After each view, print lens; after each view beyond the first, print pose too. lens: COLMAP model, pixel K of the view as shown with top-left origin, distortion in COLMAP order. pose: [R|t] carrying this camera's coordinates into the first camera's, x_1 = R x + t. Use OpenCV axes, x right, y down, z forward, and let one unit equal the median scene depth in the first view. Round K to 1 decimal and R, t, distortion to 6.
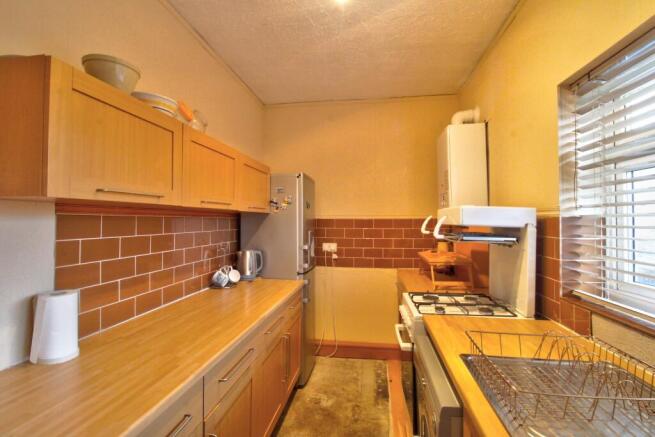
lens RADIAL K [[303.1, 0, 329.7], [0, 303.1, 217.1], [0, 0, 1]] dist [0.001005, -0.013277]
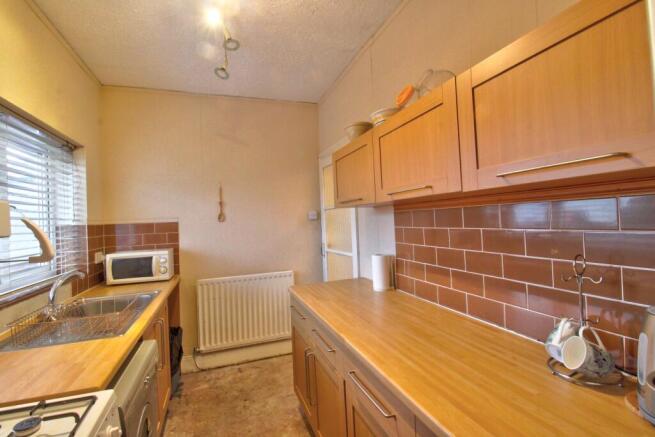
lens RADIAL K [[303.1, 0, 329.7], [0, 303.1, 217.1], [0, 0, 1]] dist [0.001005, -0.013277]
pose [[-0.879993, 0.037184, -0.473530, 0.179913], [0.051554, 0.998519, -0.017397, 0.024526], [0.472181, -0.039722, -0.880606, 1.753976]]
